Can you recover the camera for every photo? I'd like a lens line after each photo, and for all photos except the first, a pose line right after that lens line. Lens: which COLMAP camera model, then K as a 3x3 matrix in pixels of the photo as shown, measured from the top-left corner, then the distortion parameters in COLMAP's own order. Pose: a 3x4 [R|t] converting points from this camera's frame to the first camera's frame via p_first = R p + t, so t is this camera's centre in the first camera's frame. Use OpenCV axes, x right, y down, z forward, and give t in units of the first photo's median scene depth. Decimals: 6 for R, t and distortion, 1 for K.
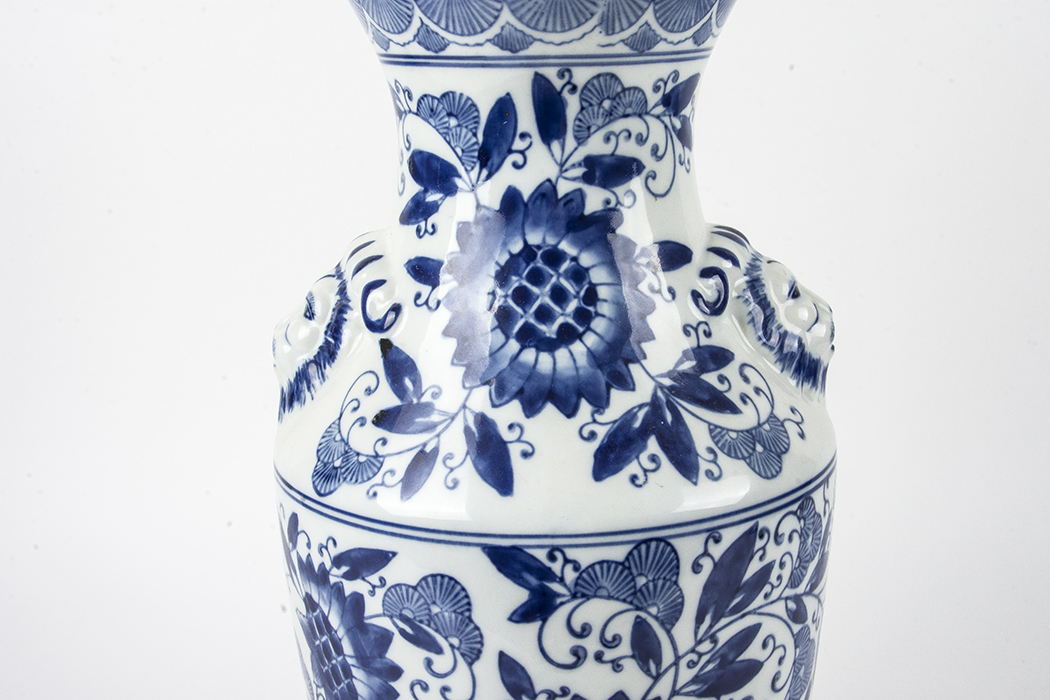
lens RADIAL K [[1407.3, 0, 523.8], [0, 1407.3, 349.8], [0, 0, 1]] dist [-0.133672, 0.000000]
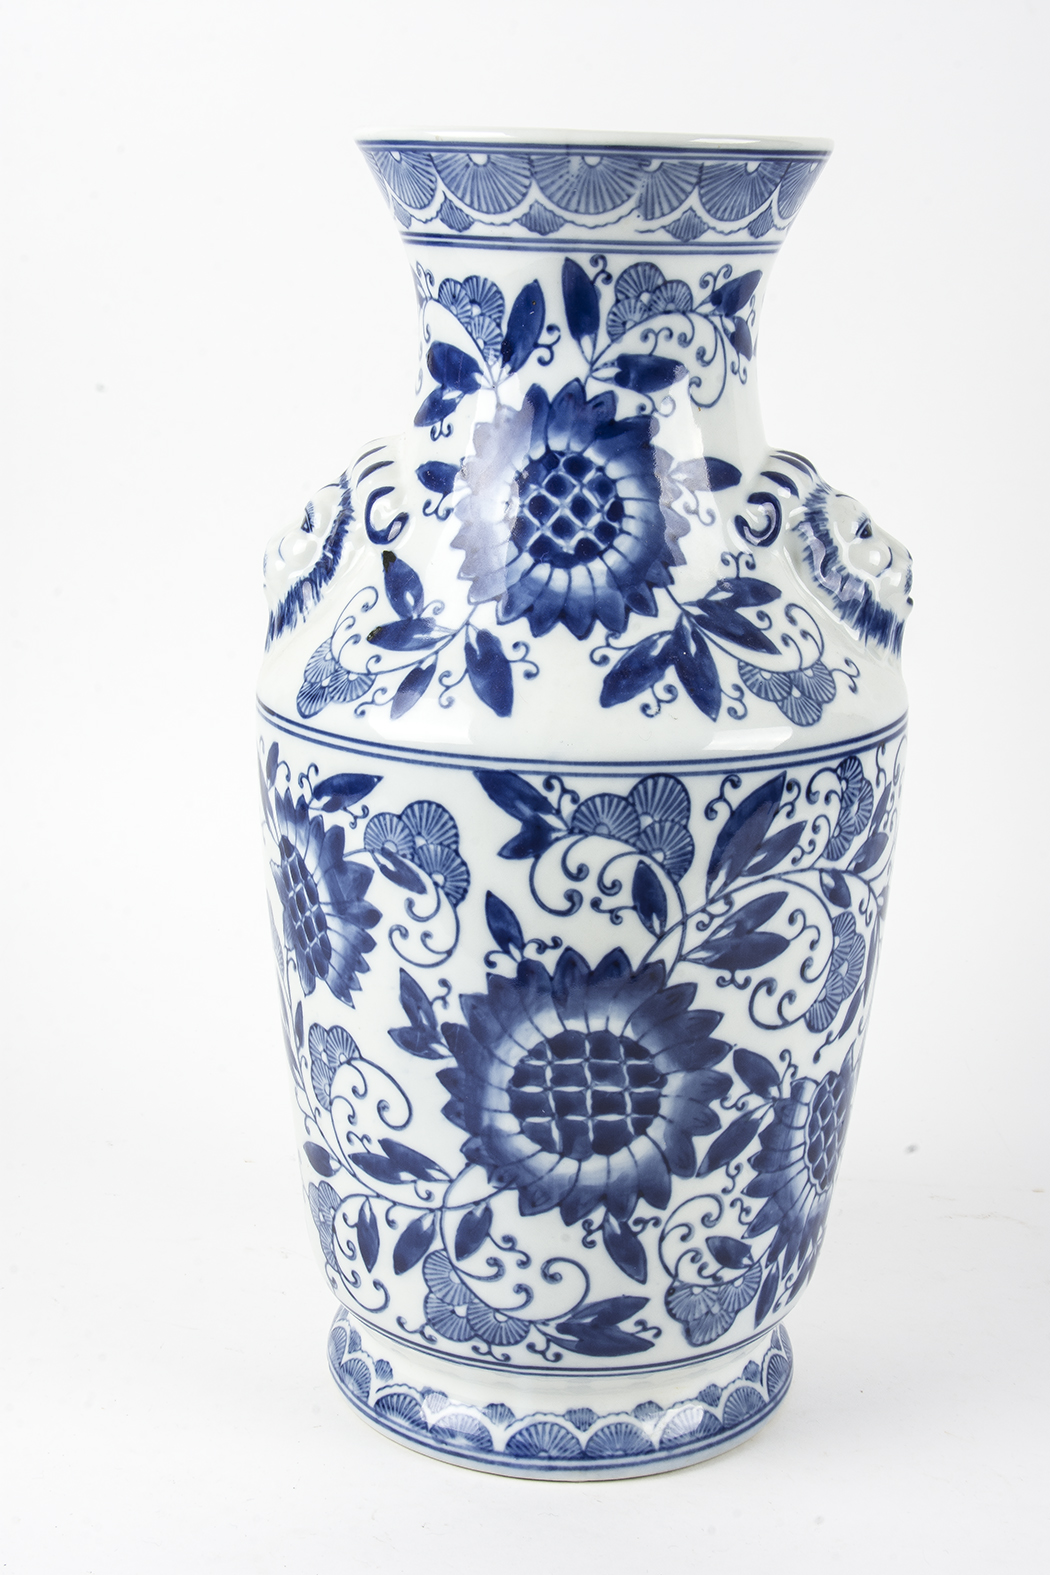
lens RADIAL K [[2293.1, 0, 515.7], [0, 2293.1, 790.0], [0, 0, 1]] dist [-0.098321, 0.000000]
pose [[0.995370, 0.063293, -0.072342, 0.100564], [-0.062511, 0.997959, 0.013027, 0.124434], [0.073019, -0.008444, 0.997295, -0.463861]]
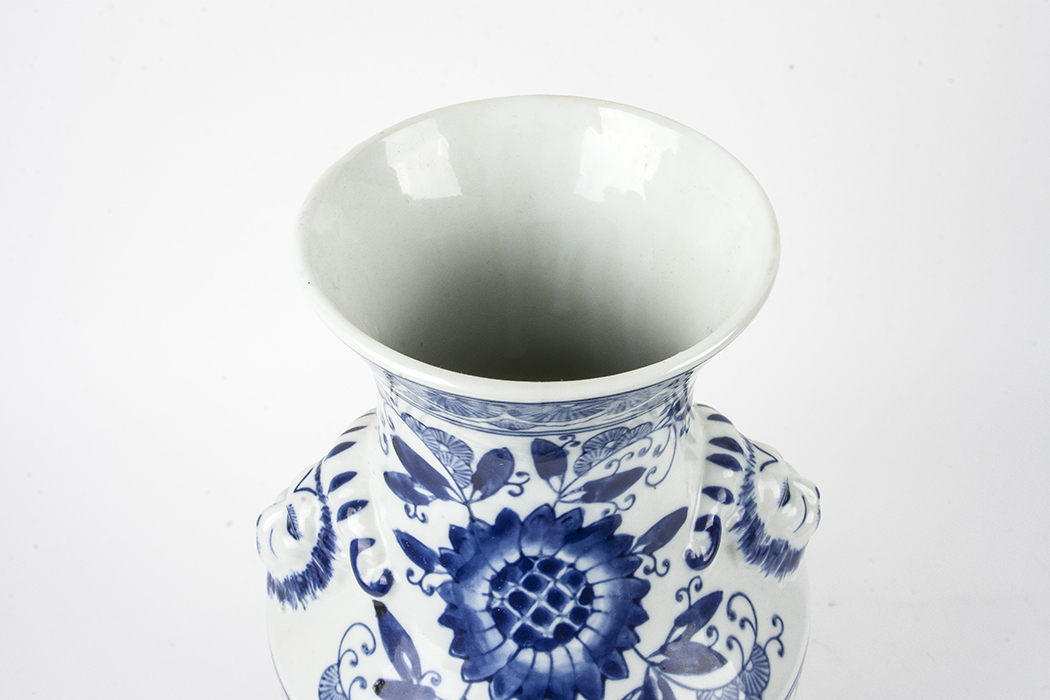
lens RADIAL K [[1407.3, 0, 532.5], [0, 1407.3, 358.9], [0, 0, 1]] dist [-0.133672, 0.000000]
pose [[0.997648, -0.029832, 0.061708, -0.047486], [-0.002163, 0.886158, 0.463377, -0.646766], [-0.068507, -0.462421, 0.884010, 0.200268]]
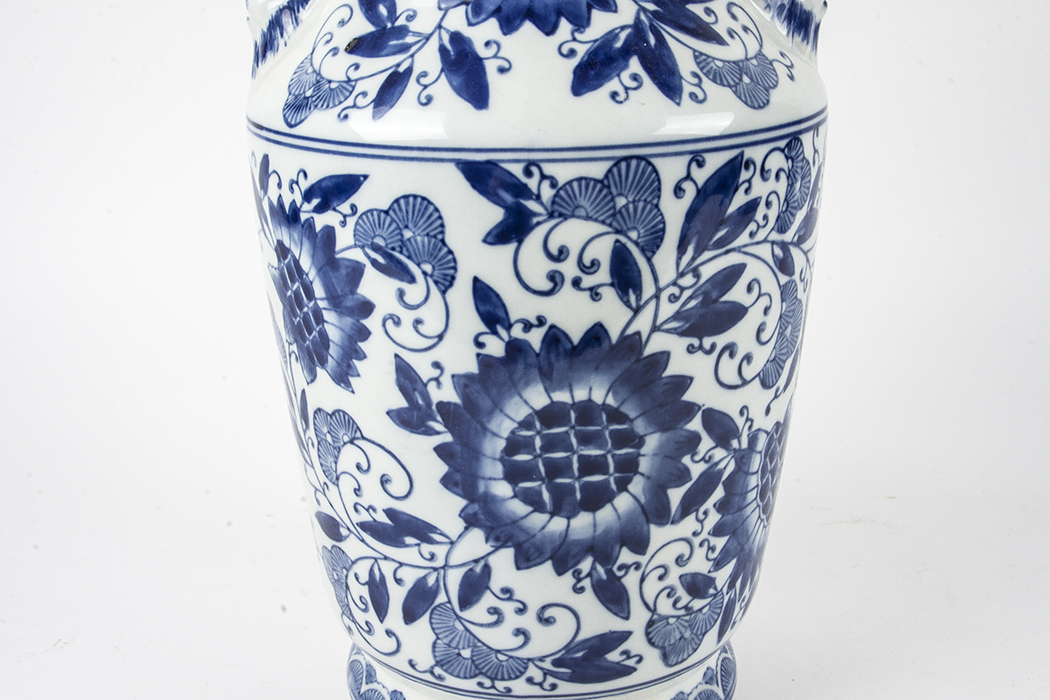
lens RADIAL K [[1407.3, 0, 528.6], [0, 1407.3, 352.5], [0, 0, 1]] dist [-0.133672, 0.000000]
pose [[0.999964, 0.008486, 0.000980, 0.019277], [-0.008540, 0.995730, 0.091914, 0.171083], [-0.000196, -0.091919, 0.995766, 0.027245]]
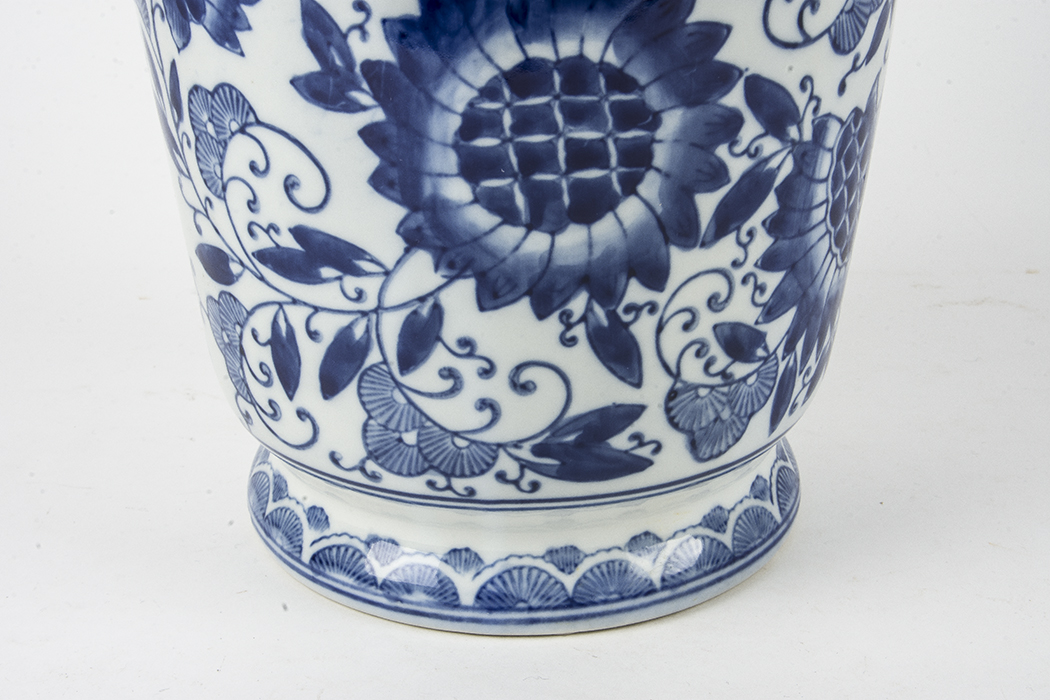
lens RADIAL K [[1966.2, 0, 517.9], [0, 1966.2, 355.7], [0, 0, 1]] dist [-0.002286, 0.000000]
pose [[0.999959, 0.005279, -0.007398, 0.040033], [-0.003842, 0.983244, 0.182255, 0.261930], [0.008237, -0.182219, 0.983223, 0.038153]]
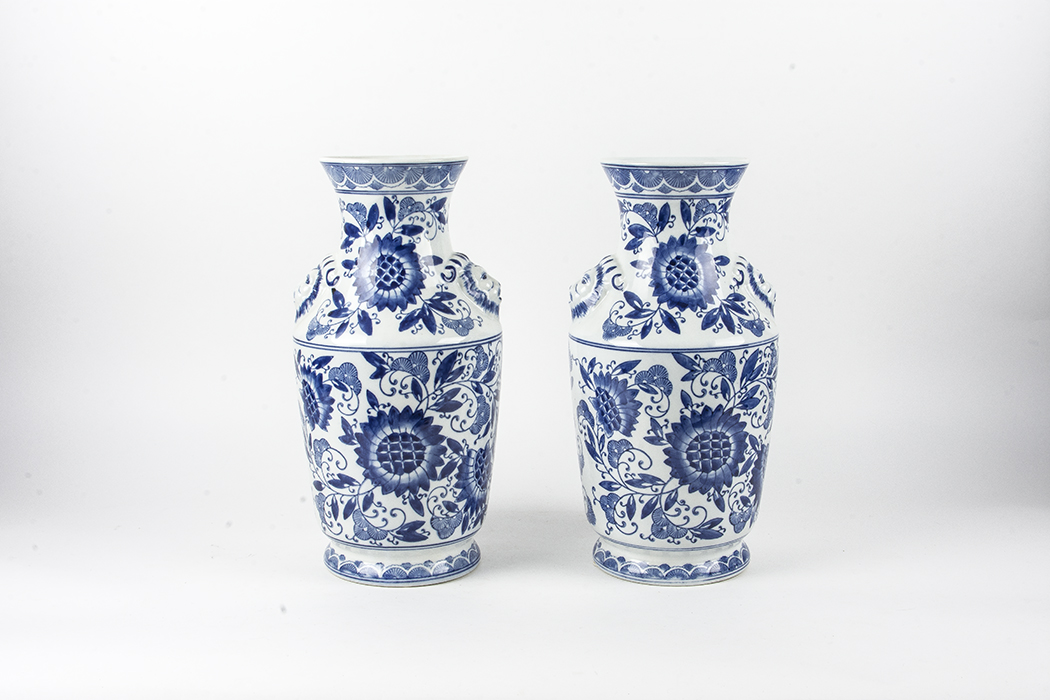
lens RADIAL K [[1238.4, 0, 524.9], [0, 1238.4, 348.3], [0, 0, 1]] dist [-0.184419, 0.000000]
pose [[0.999766, 0.019250, 0.009875, 0.277746], [-0.018532, 0.997497, -0.068240, 0.288401], [-0.011164, 0.068041, 0.997620, -1.548322]]
